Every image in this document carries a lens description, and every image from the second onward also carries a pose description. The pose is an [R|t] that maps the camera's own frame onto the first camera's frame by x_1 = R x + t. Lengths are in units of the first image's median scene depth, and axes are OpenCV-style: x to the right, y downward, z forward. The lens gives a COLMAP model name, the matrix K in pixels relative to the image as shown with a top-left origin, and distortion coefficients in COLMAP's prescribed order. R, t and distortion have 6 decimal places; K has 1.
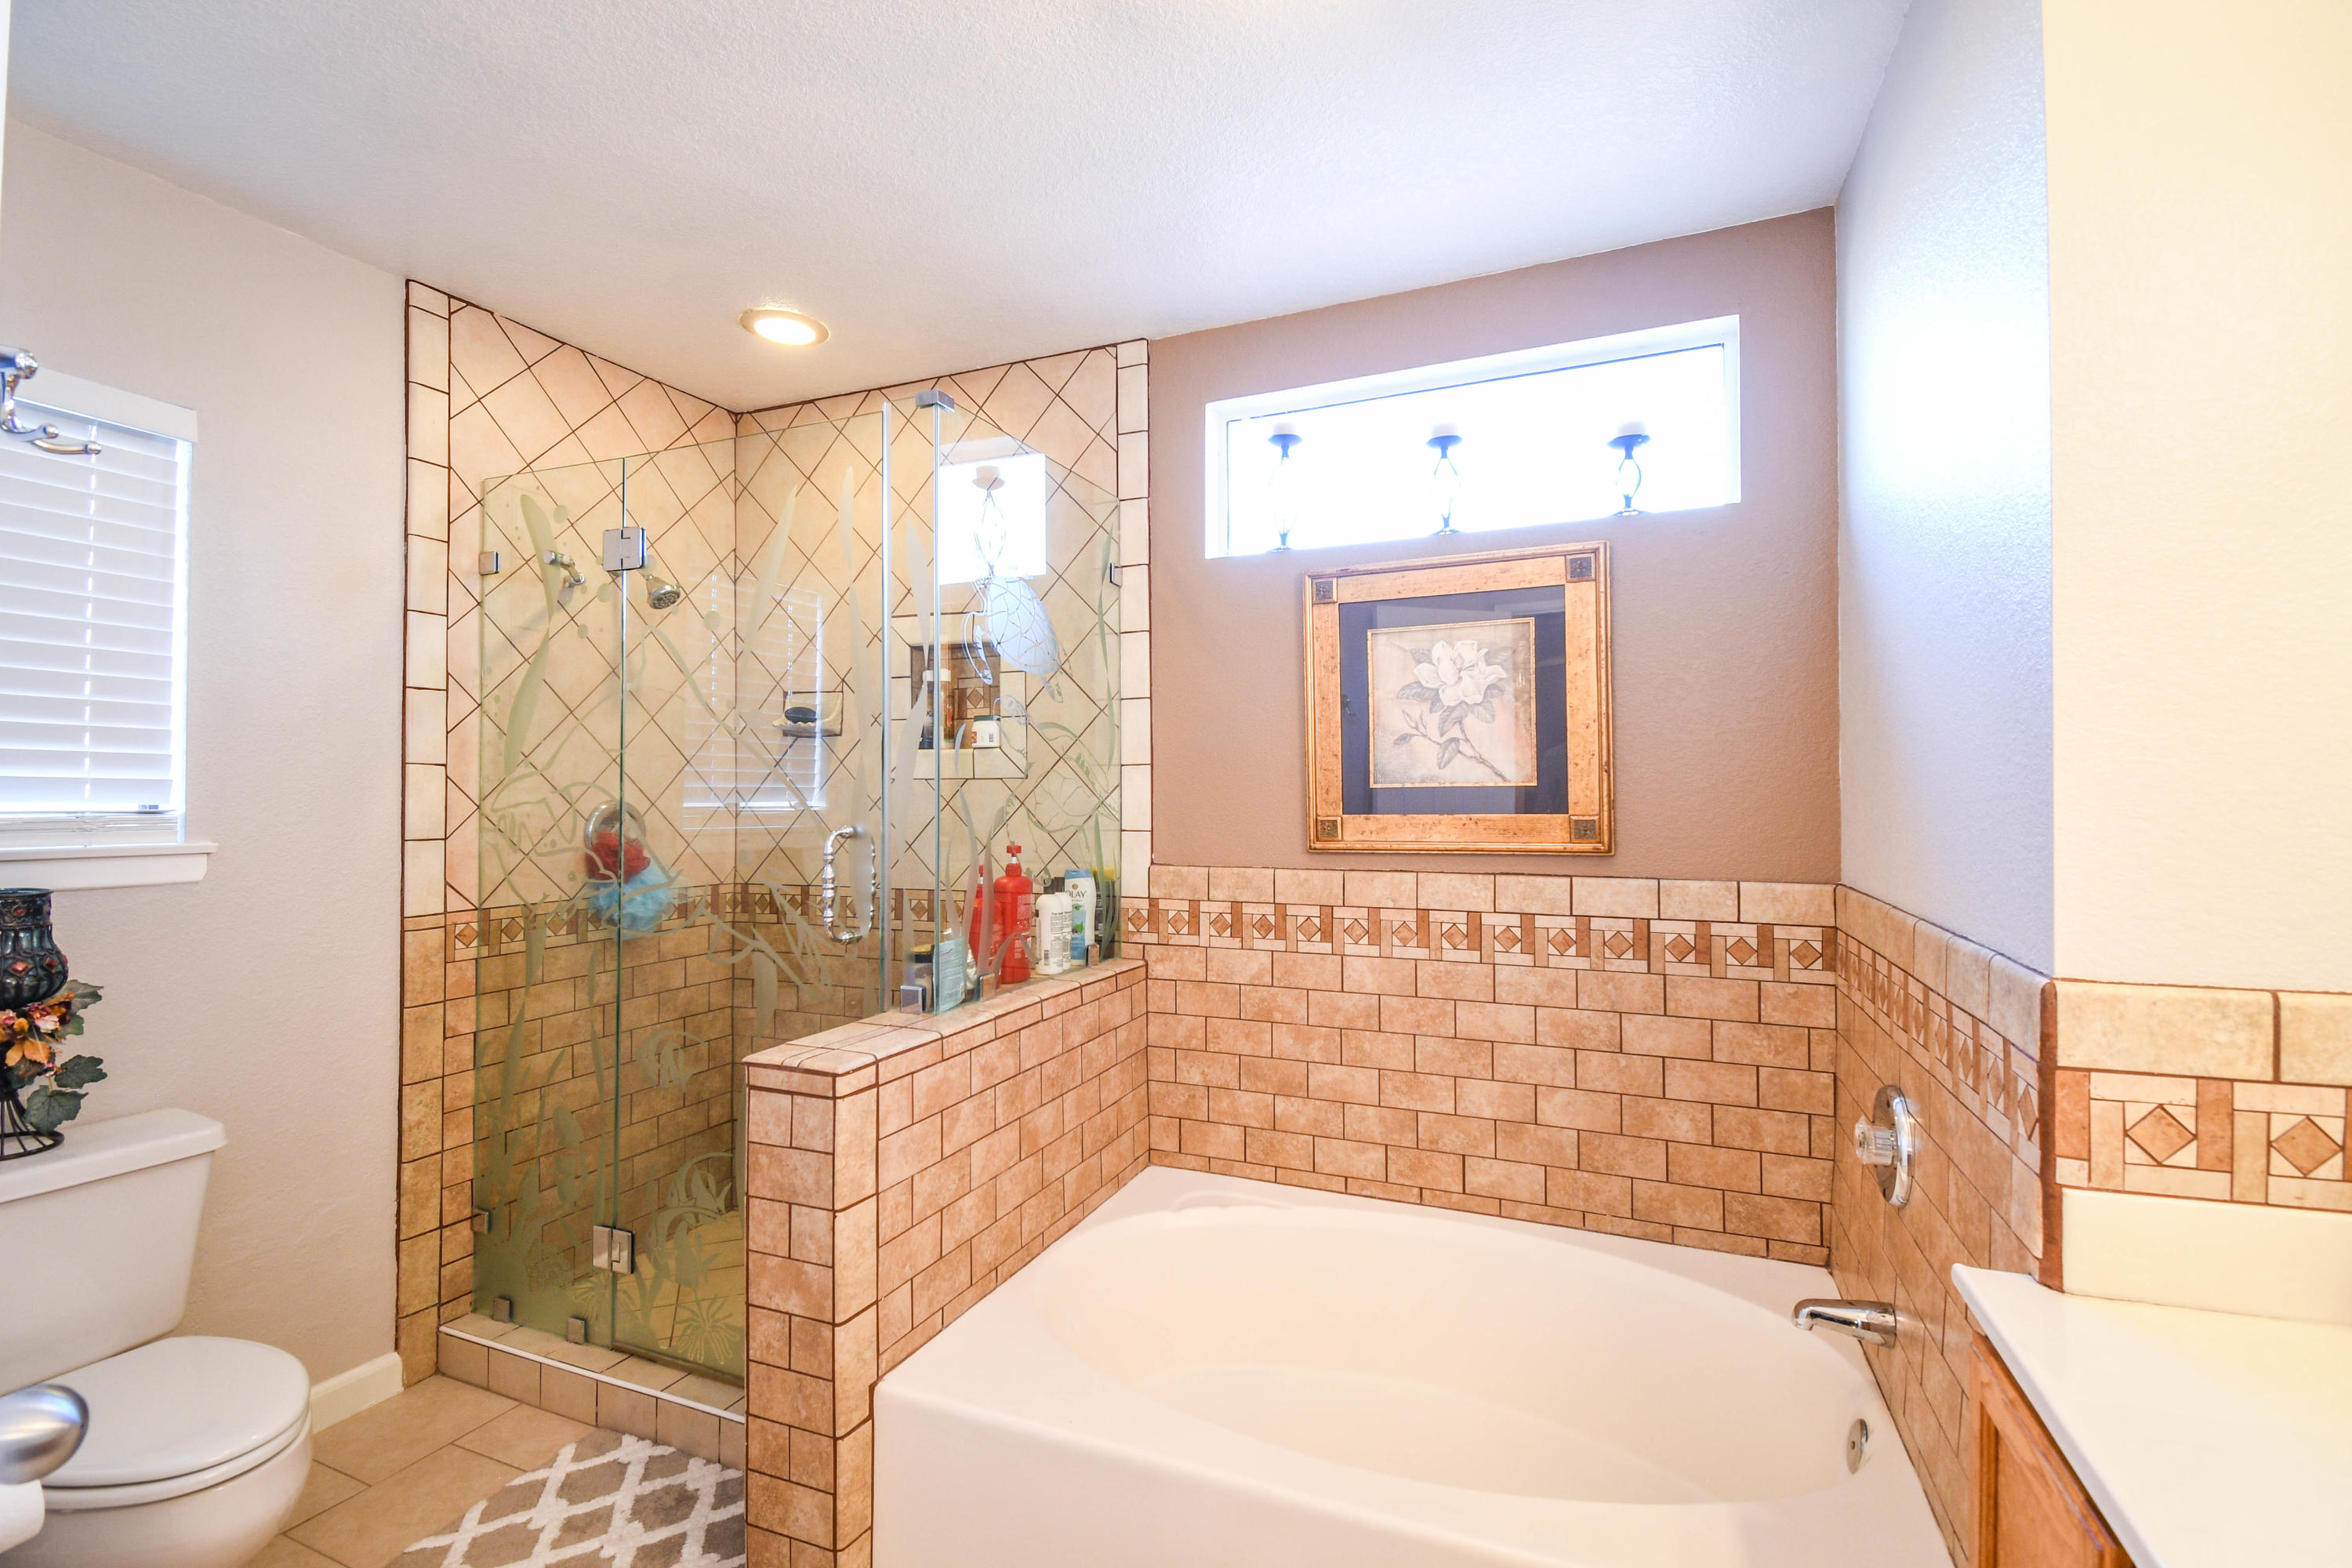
lens RADIAL K [[1062.9, 0, 1153.8], [0, 1062.9, 773.4], [0, 0, 1]] dist [0.023644, -0.014031]
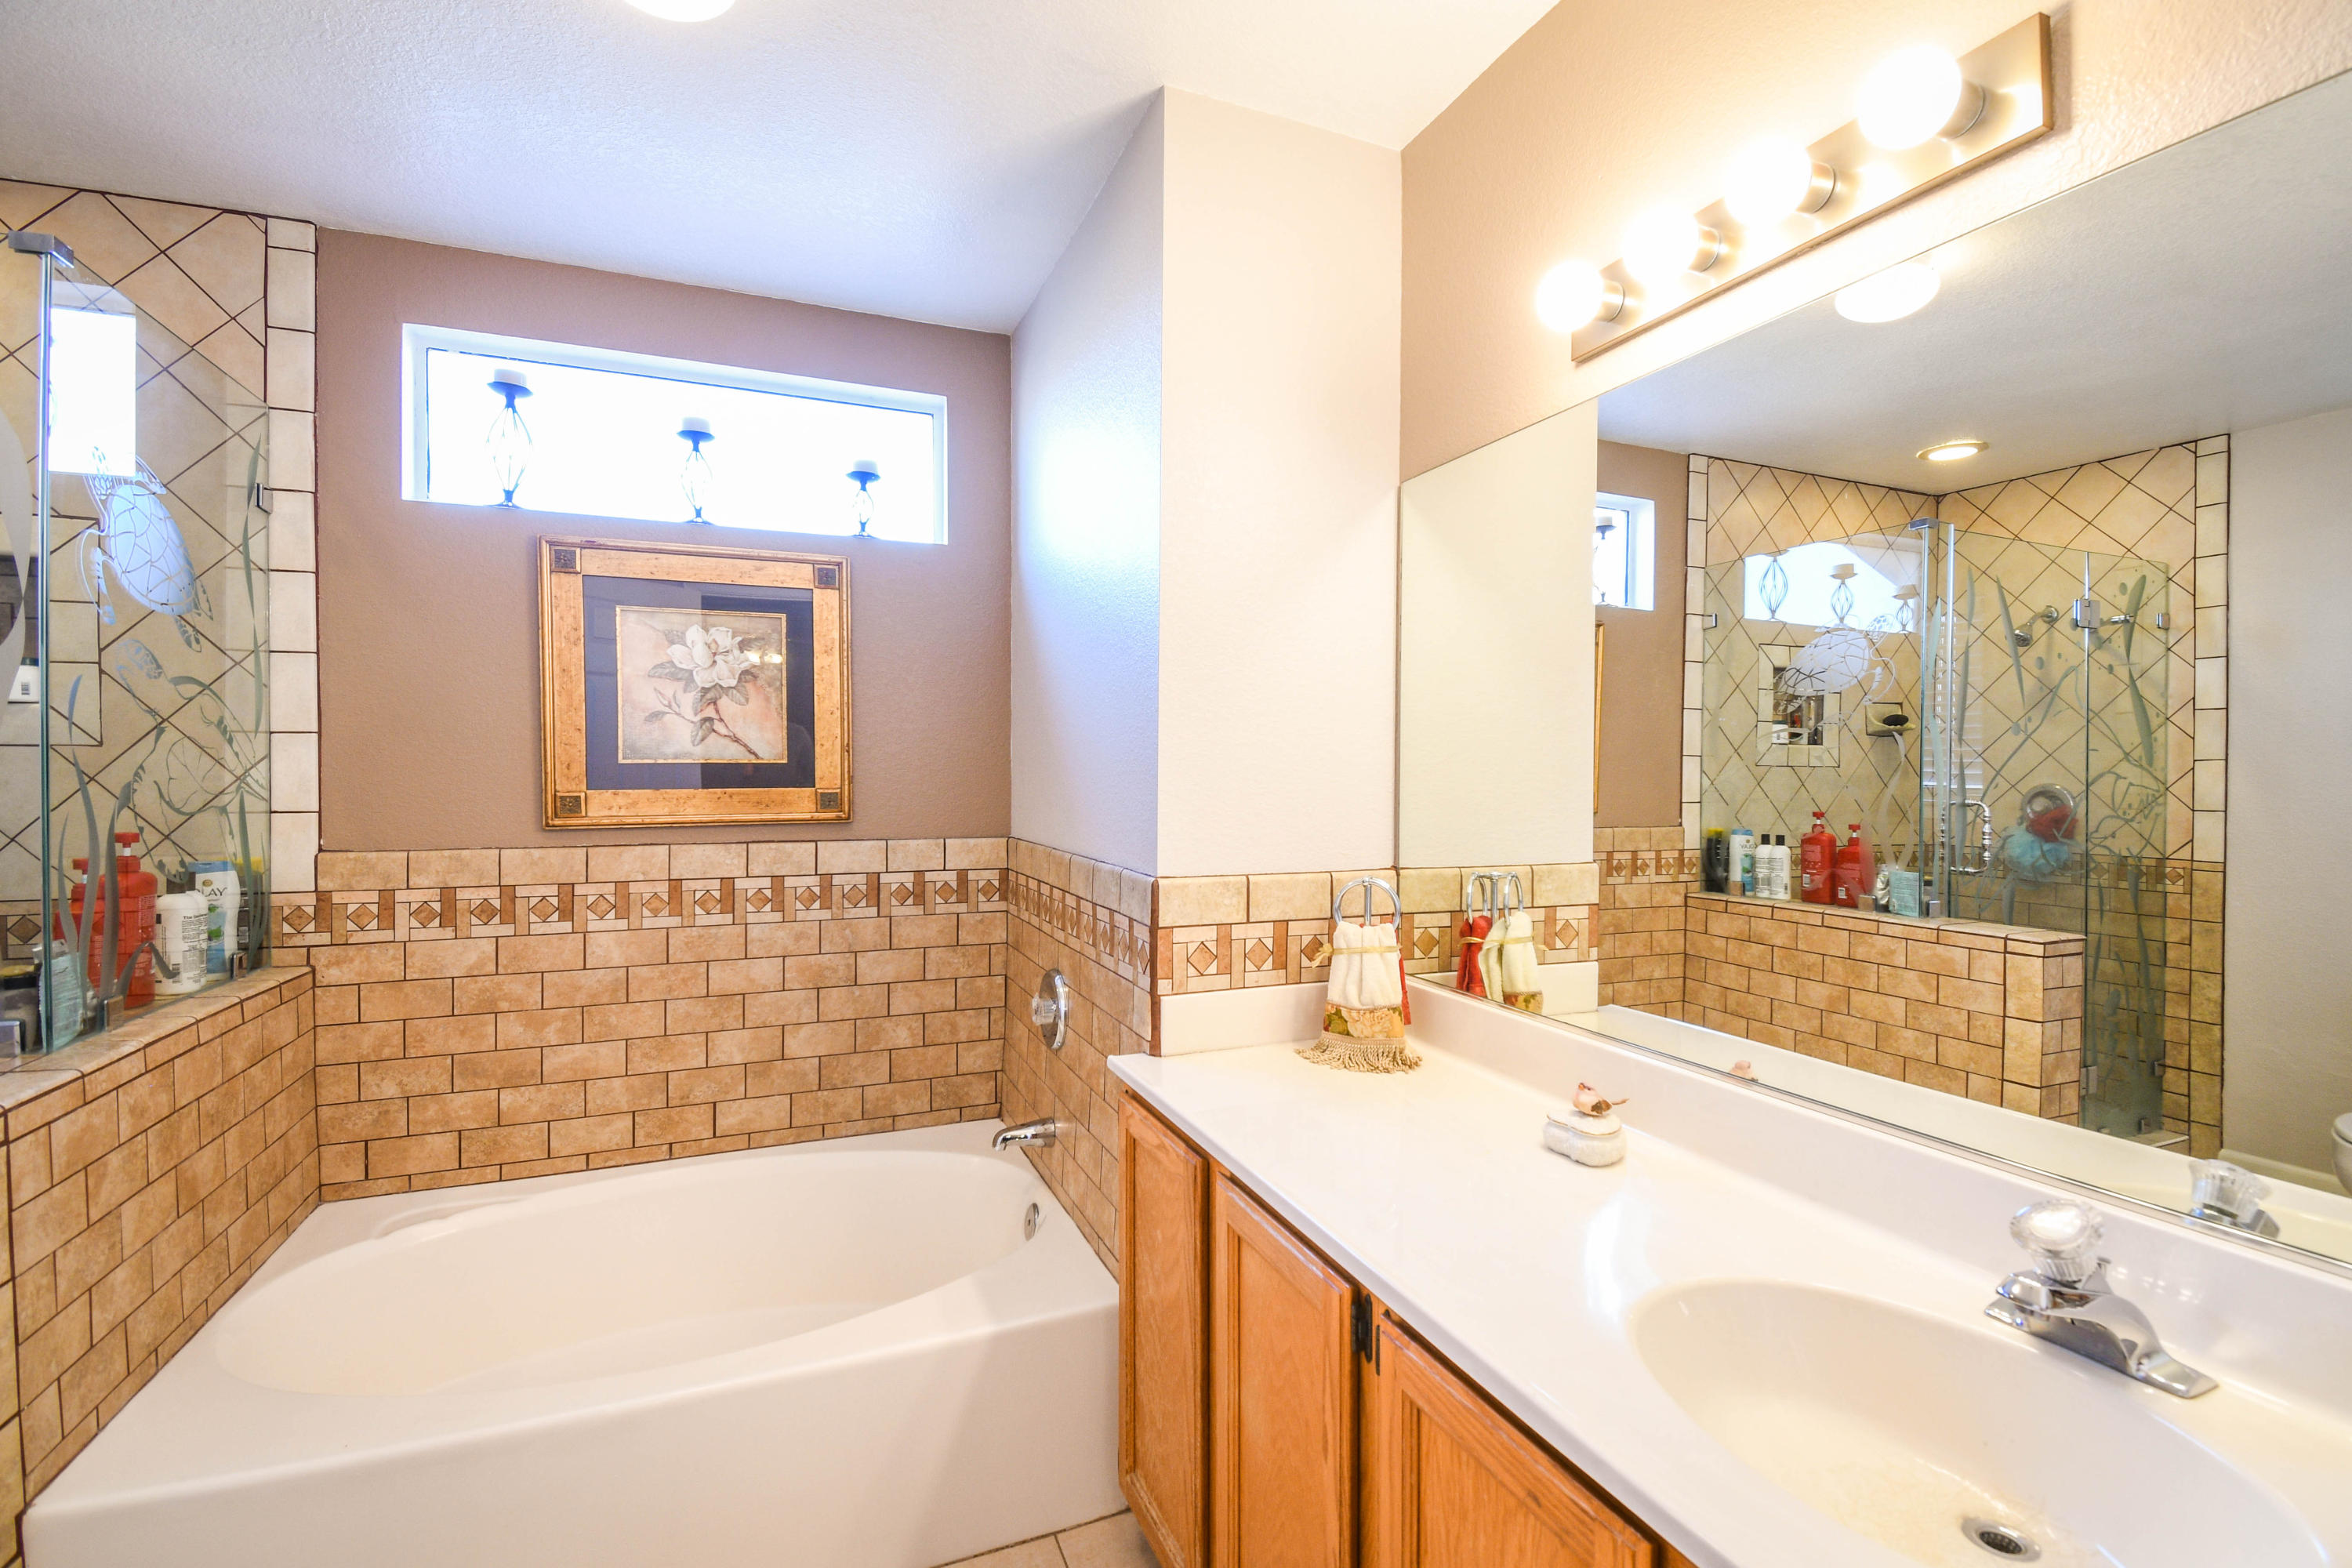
lens RADIAL K [[1062.9, 0, 1167.8], [0, 1062.9, 767.0], [0, 0, 1]] dist [0.023644, -0.014031]
pose [[0.713390, 0.008557, 0.700715, -0.147045], [-0.017100, 0.999840, 0.005199, 0.003018], [-0.700559, -0.015691, 0.713422, -0.094294]]
